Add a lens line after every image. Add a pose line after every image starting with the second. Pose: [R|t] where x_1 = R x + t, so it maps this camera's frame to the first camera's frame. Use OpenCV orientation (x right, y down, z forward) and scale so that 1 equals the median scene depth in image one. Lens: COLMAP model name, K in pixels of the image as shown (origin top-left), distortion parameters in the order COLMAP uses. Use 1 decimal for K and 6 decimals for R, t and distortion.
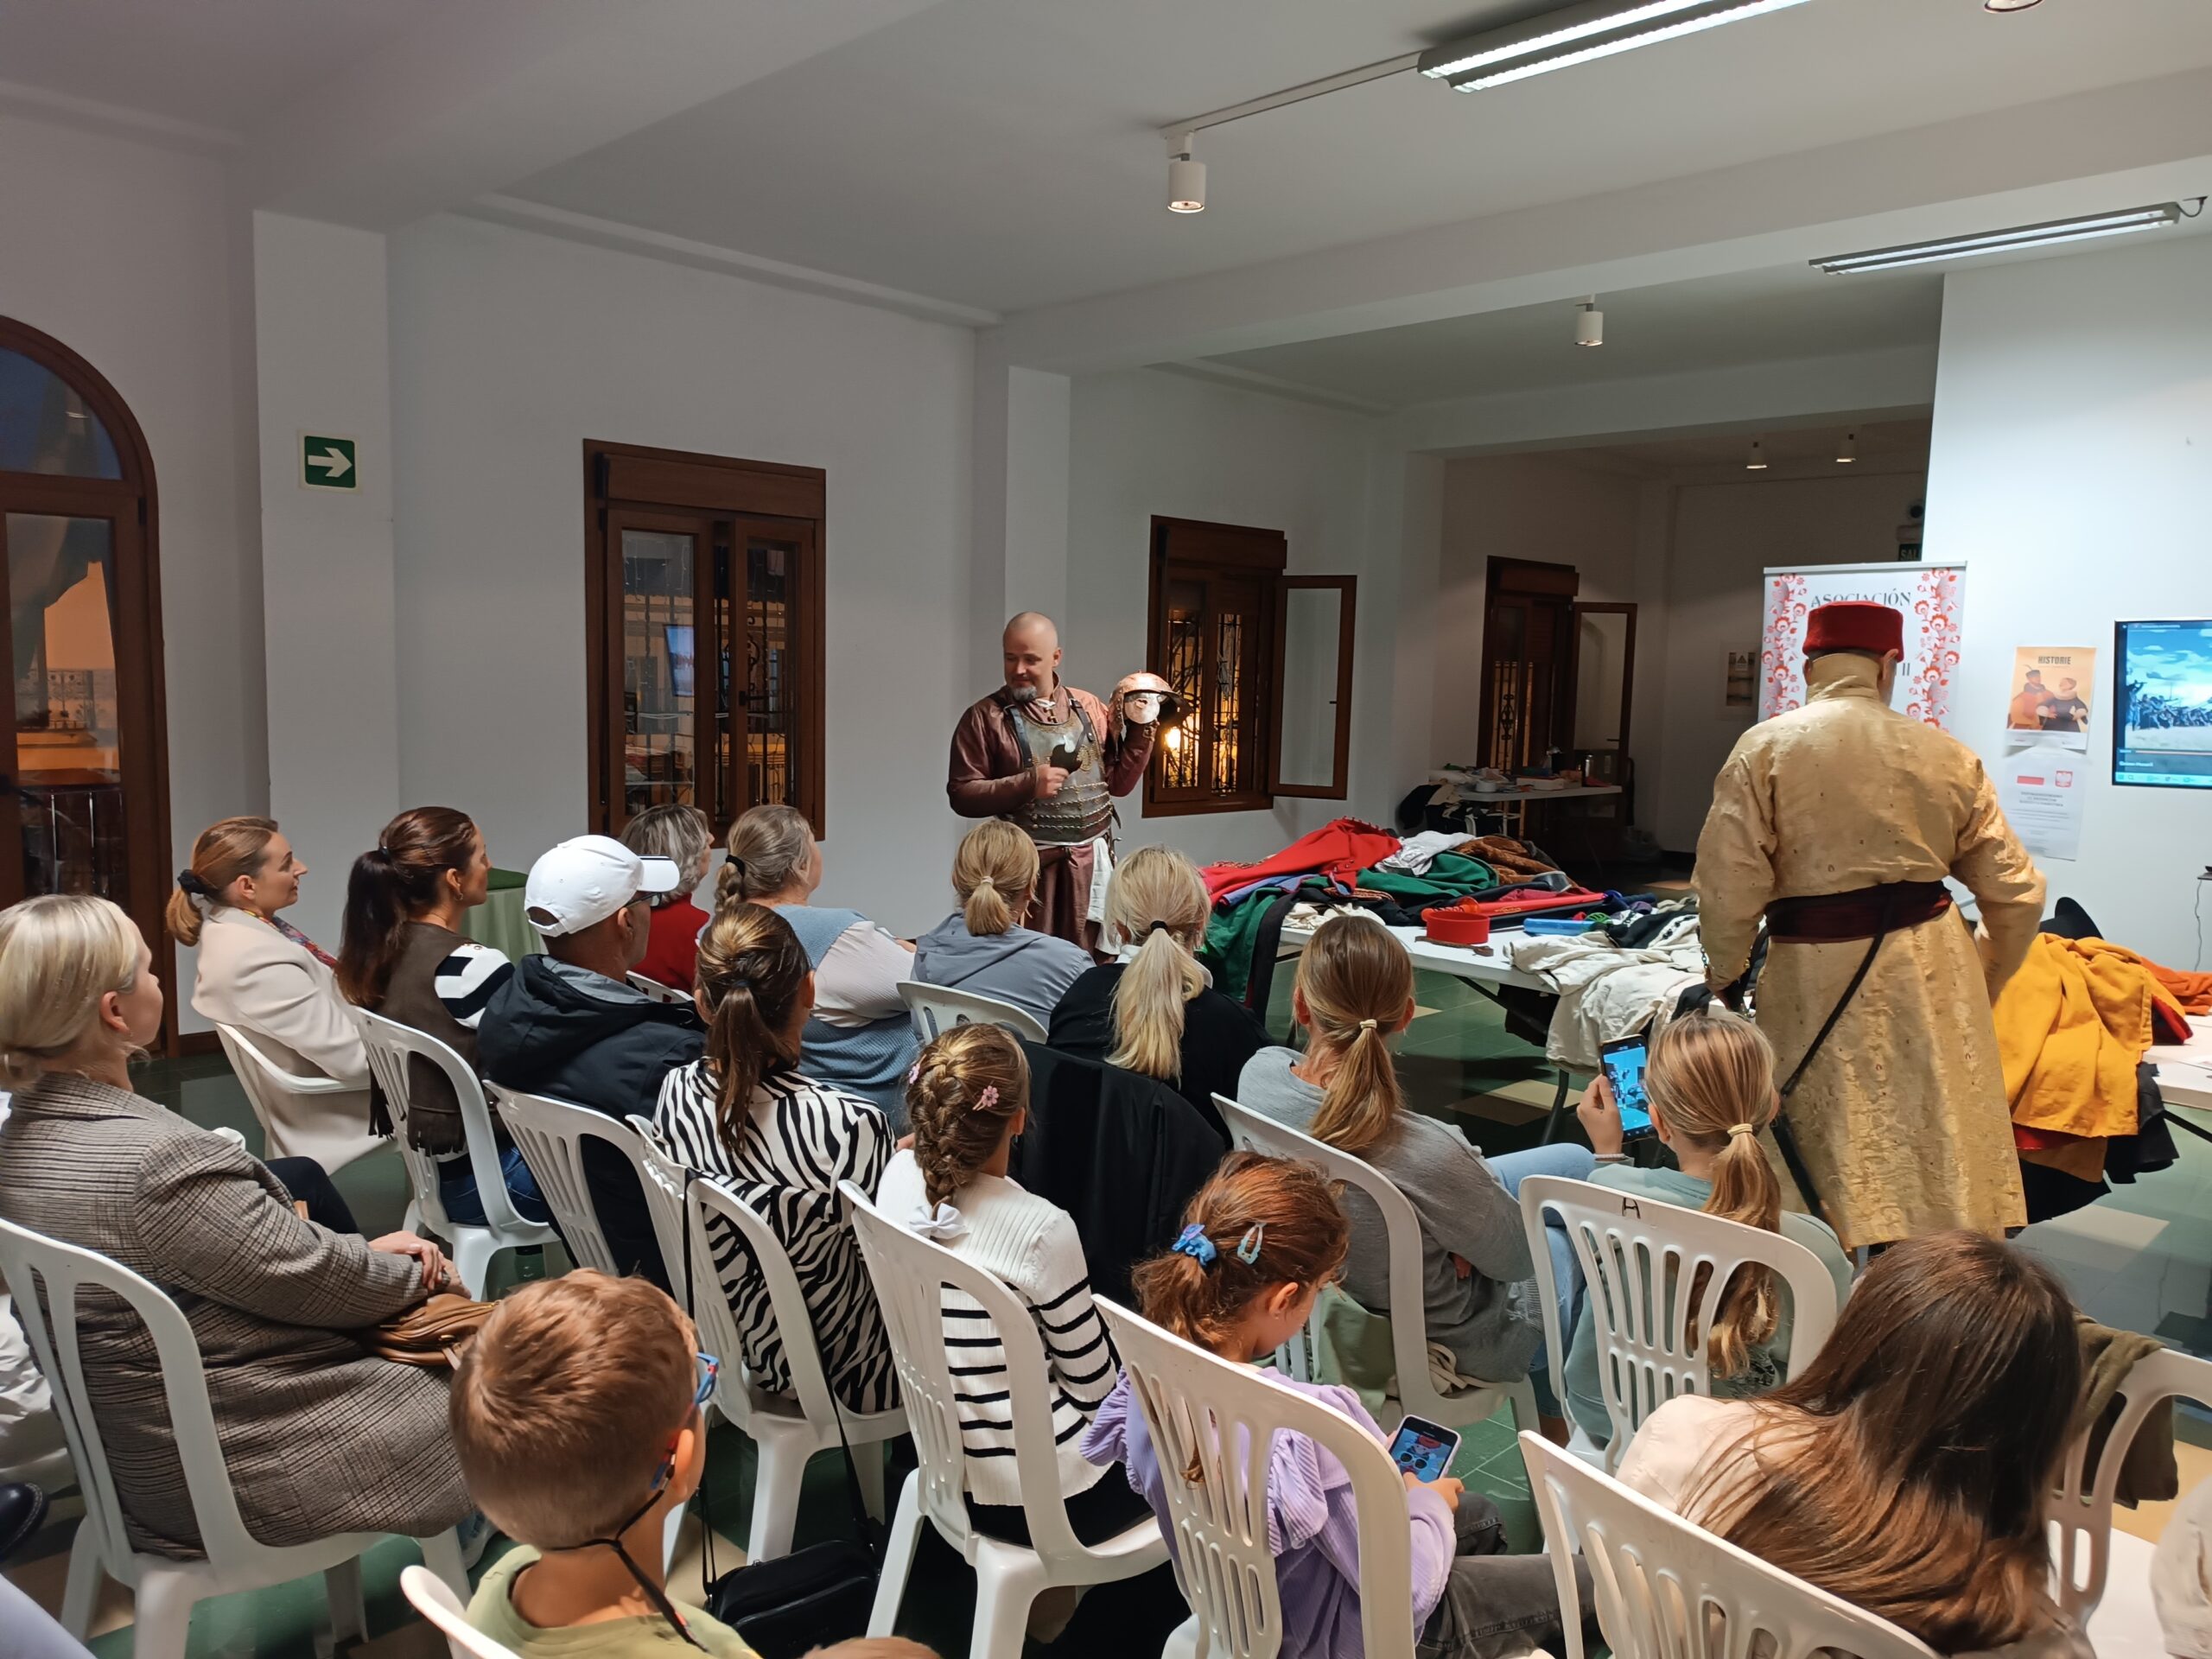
lens RADIAL K [[1559.7, 0, 1106.0], [0, 1559.7, 829.5], [0, 0, 1]] dist [0.013608, -0.003629]
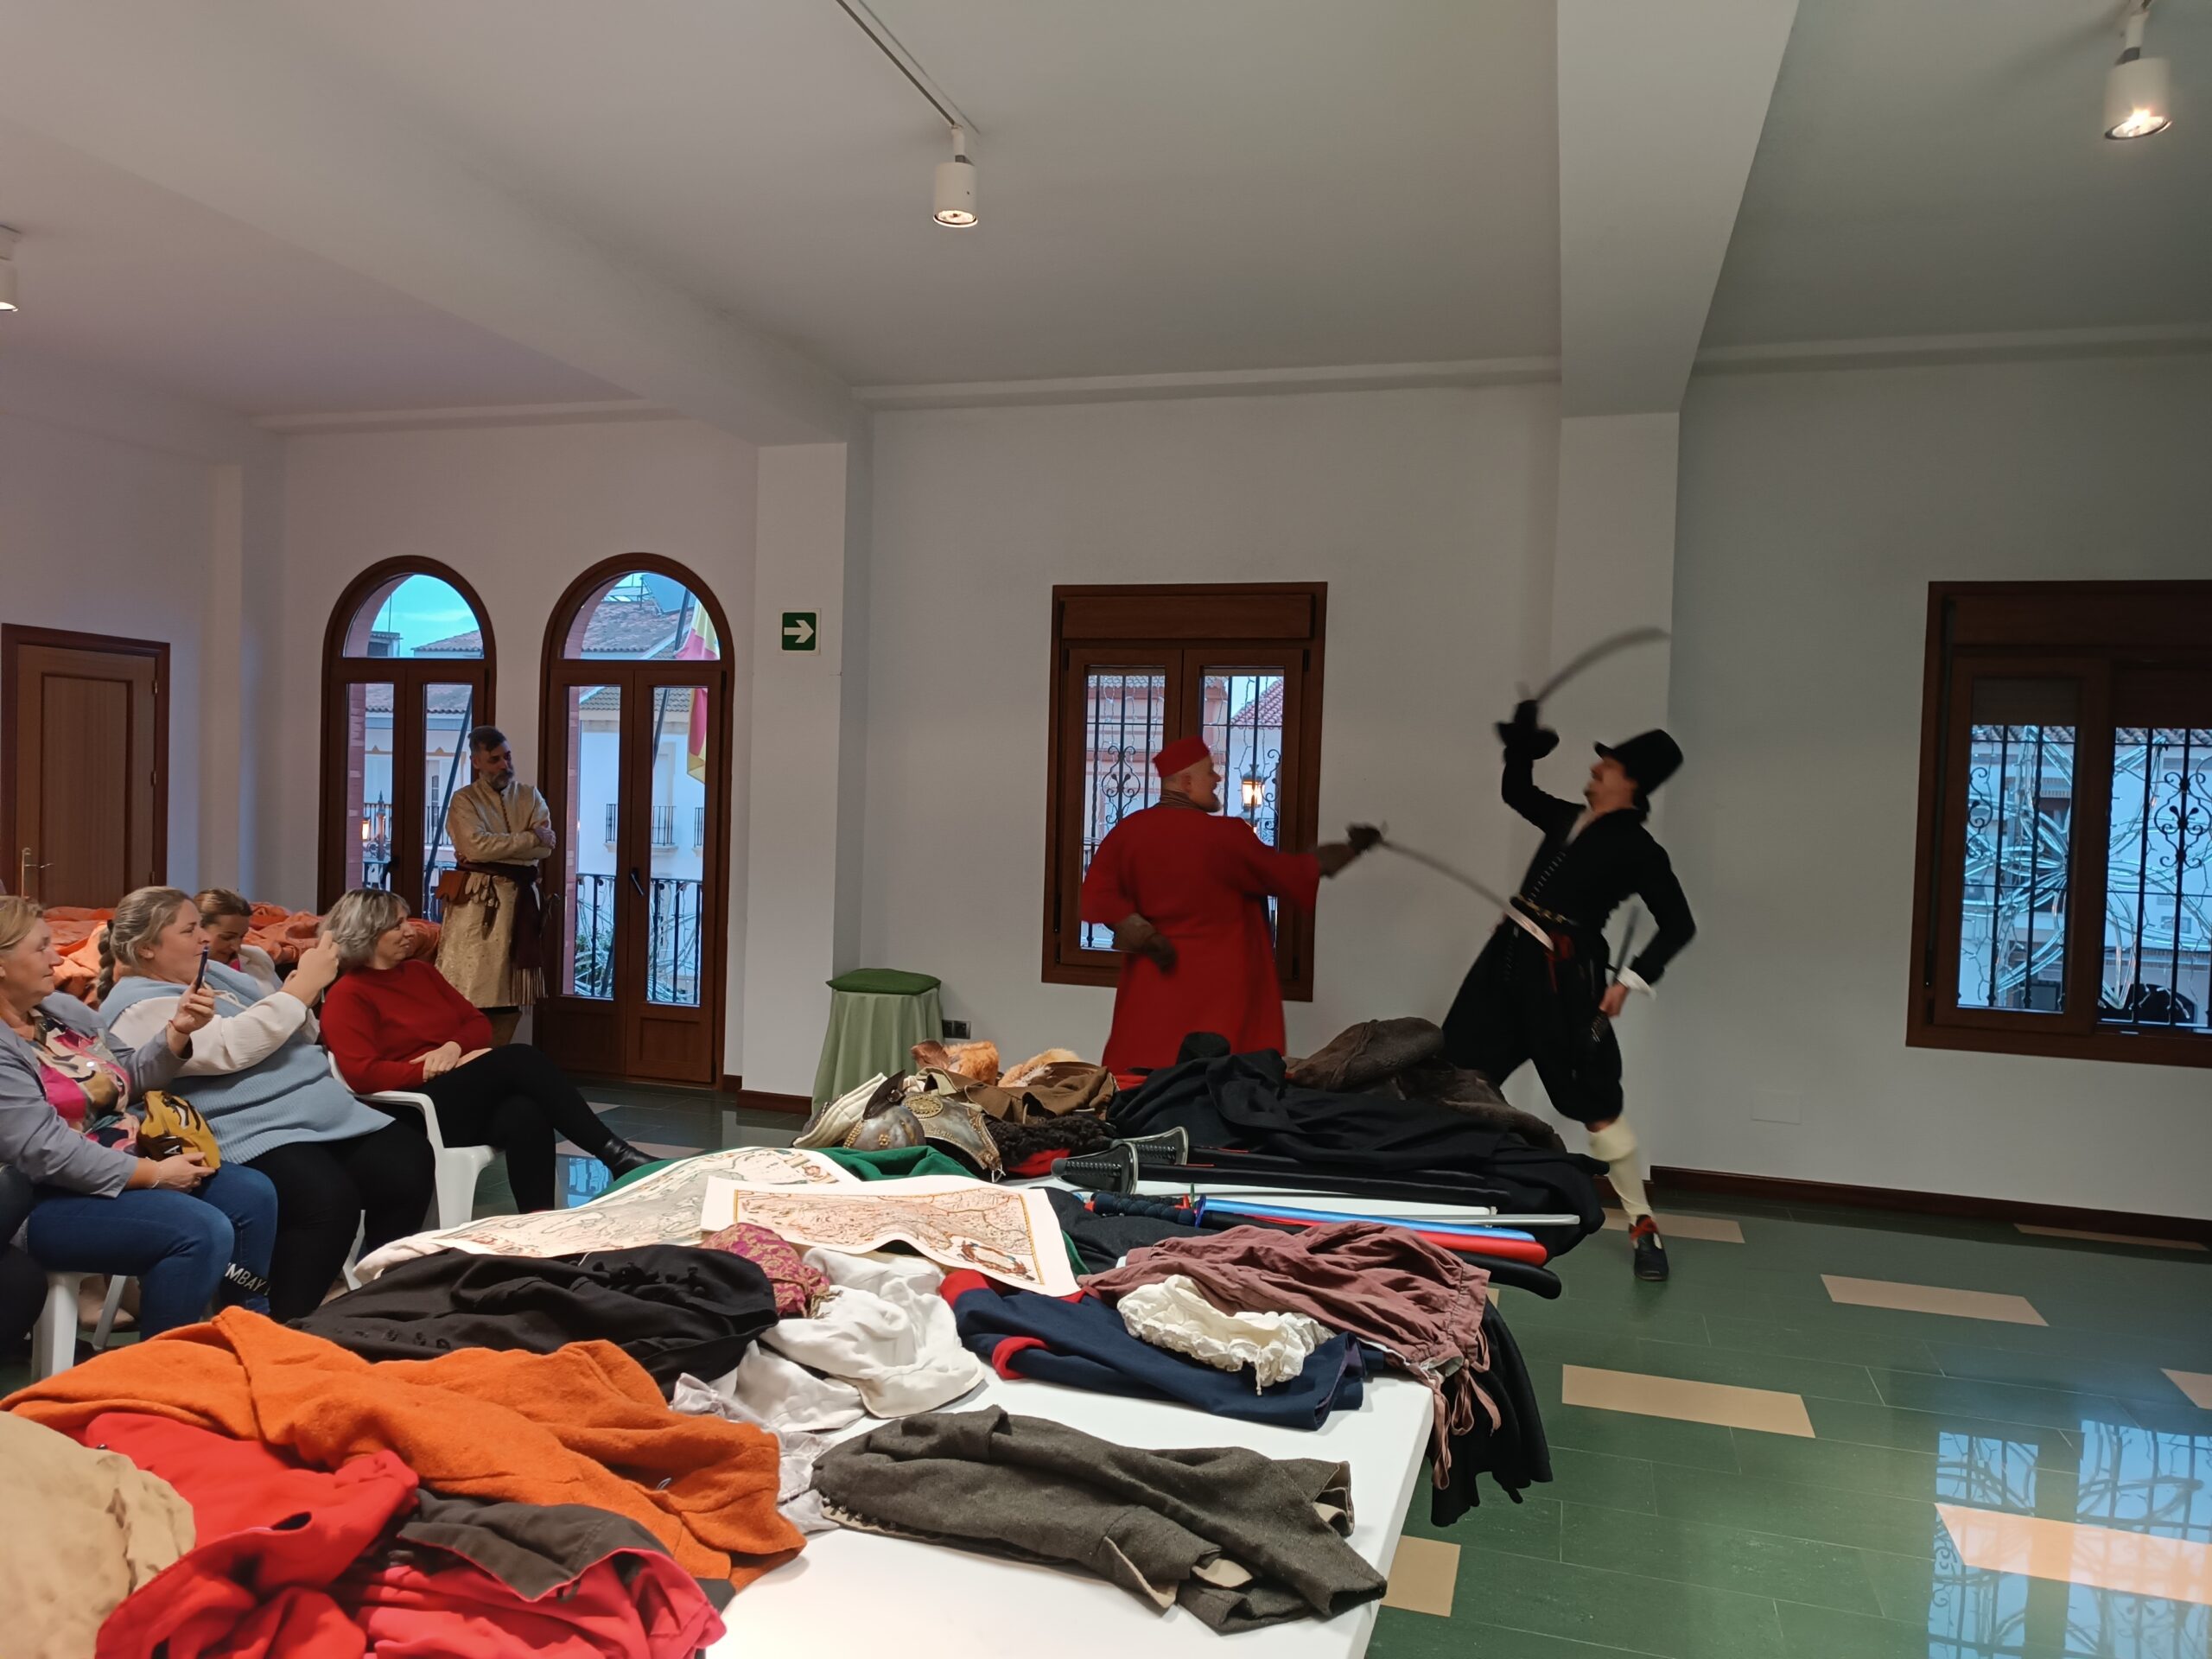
lens RADIAL K [[1559.7, 0, 1106.0], [0, 1559.7, 829.5], [0, 0, 1]] dist [0.013608, -0.003629]
pose [[0.469252, 0.010126, -0.883006, 0.610104], [-0.112588, 0.992460, -0.048451, -0.038647], [0.875858, 0.122151, 0.466854, 0.554495]]
